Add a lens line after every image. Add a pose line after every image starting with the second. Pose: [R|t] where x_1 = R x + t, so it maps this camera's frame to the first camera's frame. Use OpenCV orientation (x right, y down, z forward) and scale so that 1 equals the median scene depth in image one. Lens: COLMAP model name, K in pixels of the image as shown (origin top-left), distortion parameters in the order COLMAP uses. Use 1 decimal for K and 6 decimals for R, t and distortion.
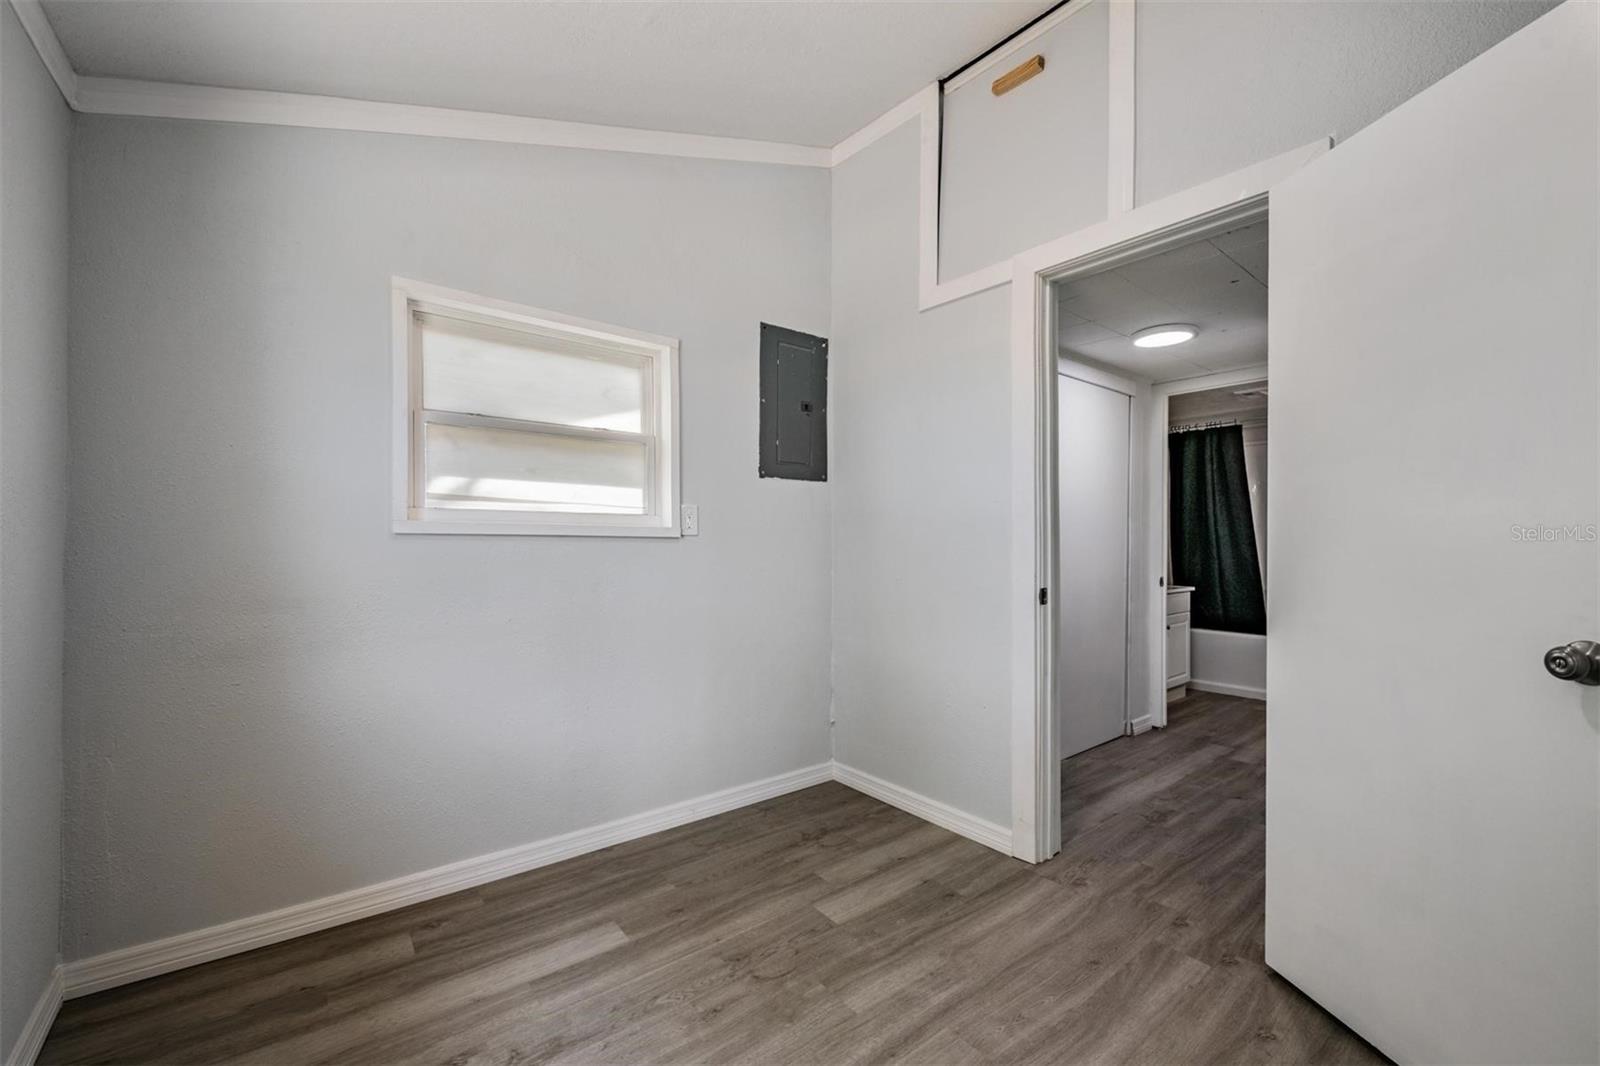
lens RADIAL K [[651.3, 0, 805.6], [0, 651.3, 536.4], [0, 0, 1]] dist [-0.002096, -0.000301]
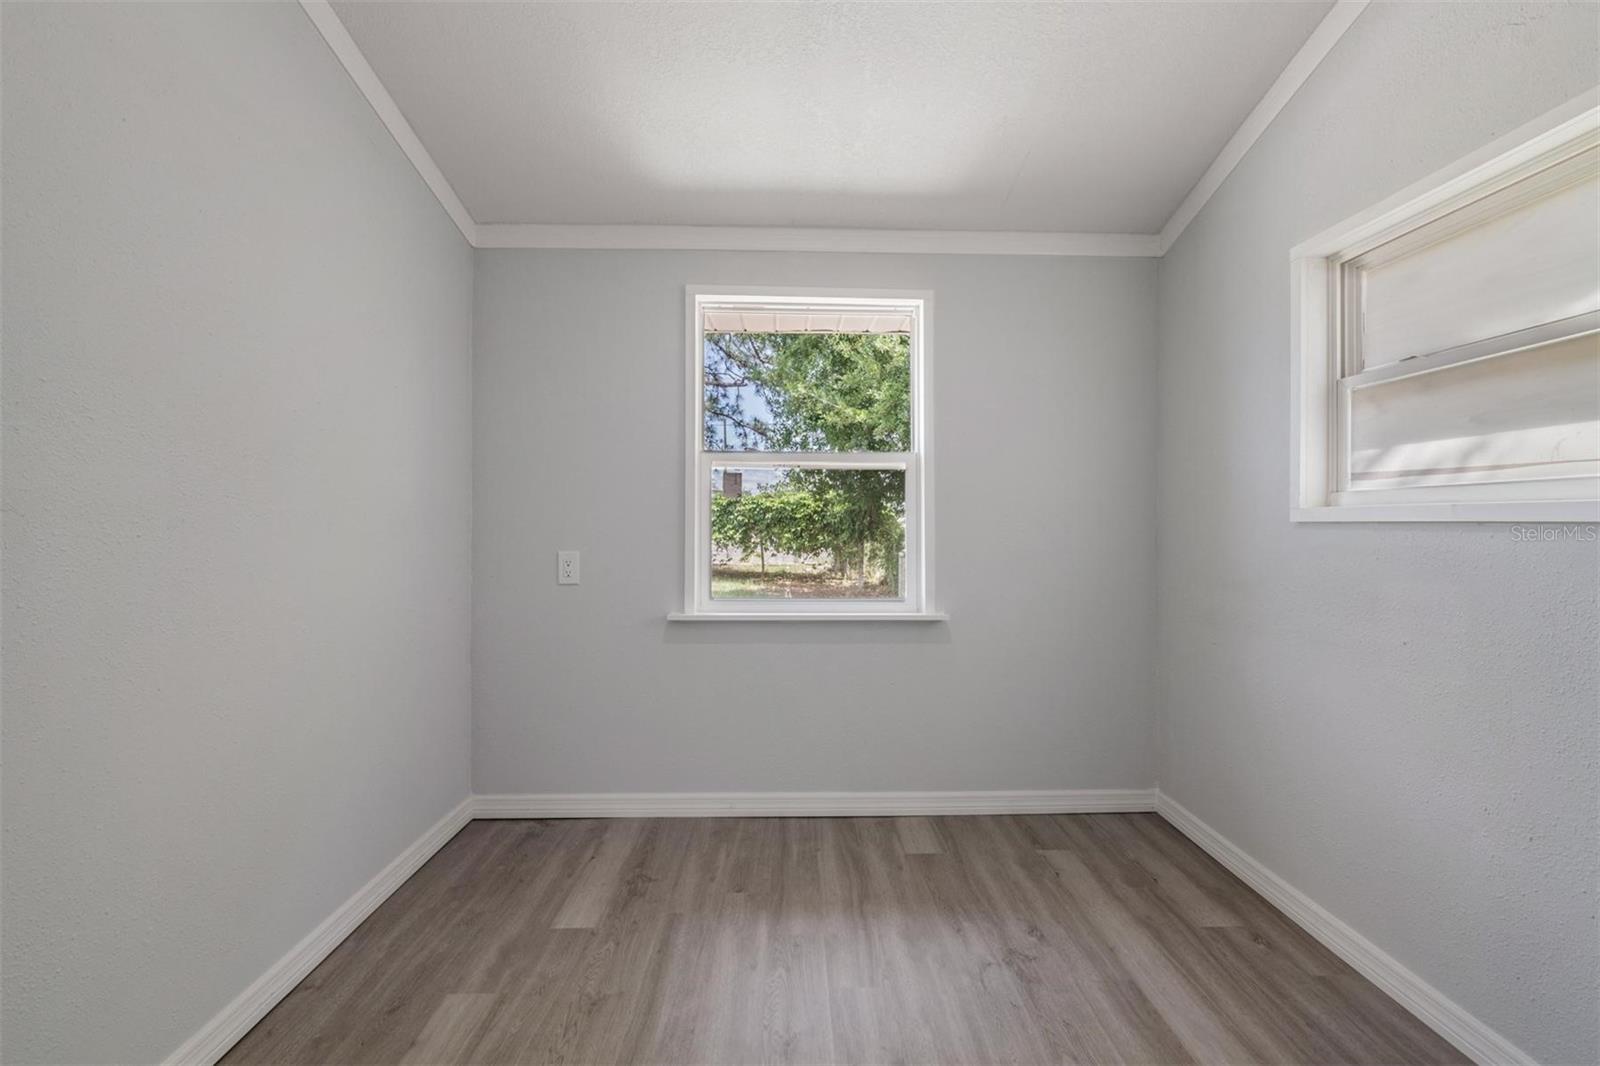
lens RADIAL K [[634.6, 0, 800.0], [0, 634.6, 533.0], [0, 0, 1]] dist [-0.000282, -0.000084]
pose [[-0.573924, 0.007674, -0.818872, 0.529077], [-0.004058, 0.999917, 0.012215, 0.004435], [0.818898, 0.010334, -0.573846, 0.942145]]
